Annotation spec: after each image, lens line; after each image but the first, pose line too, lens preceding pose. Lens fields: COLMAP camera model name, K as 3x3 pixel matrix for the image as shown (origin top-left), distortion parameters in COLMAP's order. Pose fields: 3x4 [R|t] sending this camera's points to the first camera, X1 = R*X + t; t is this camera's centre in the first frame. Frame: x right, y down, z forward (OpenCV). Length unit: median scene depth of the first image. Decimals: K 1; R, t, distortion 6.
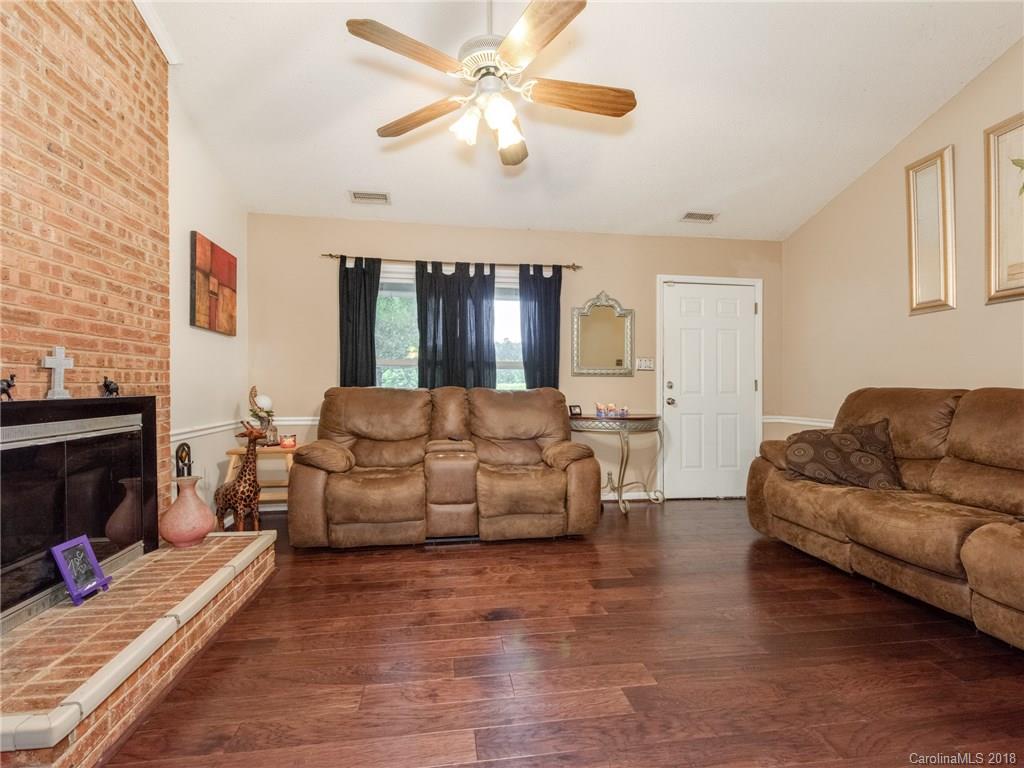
lens RADIAL K [[460.7, 0, 476.9], [0, 460.7, 388.2], [0, 0, 1]] dist [0.006075, -0.005515]
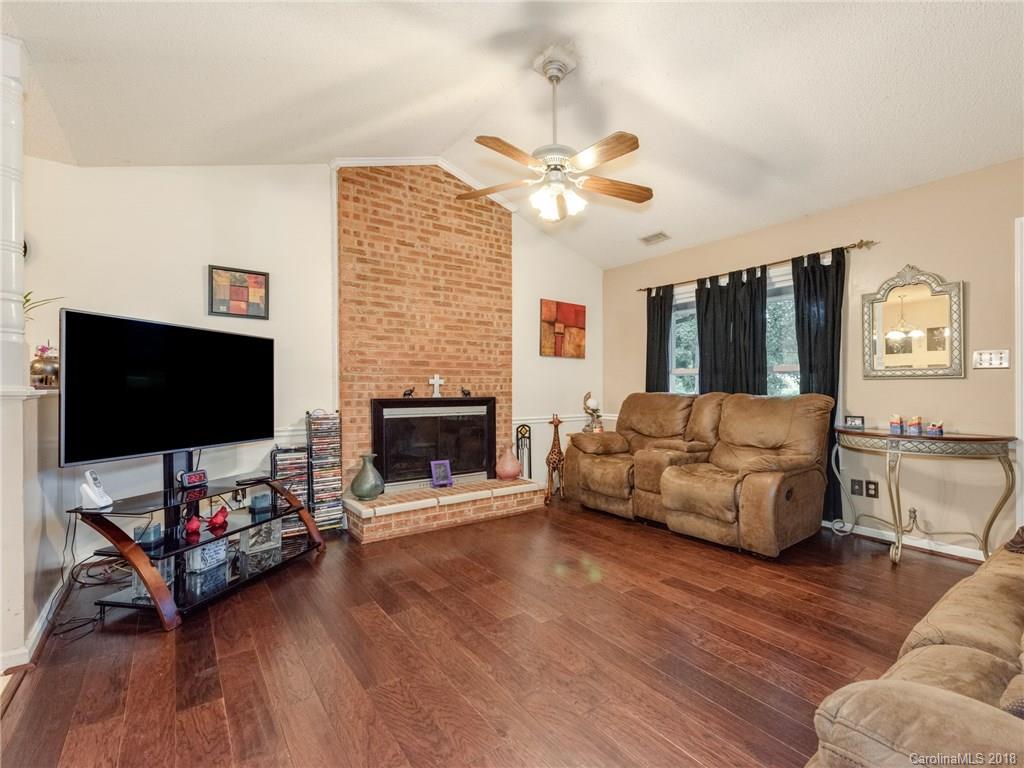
lens RADIAL K [[451.2, 0, 573.8], [0, 451.2, 387.6], [0, 0, 1]] dist [0.002329, -0.002582]
pose [[0.556097, -0.007181, -0.831086, 0.998204], [-0.004451, 0.999923, -0.011618, -0.001836], [0.831105, 0.010159, 0.556022, 0.244665]]
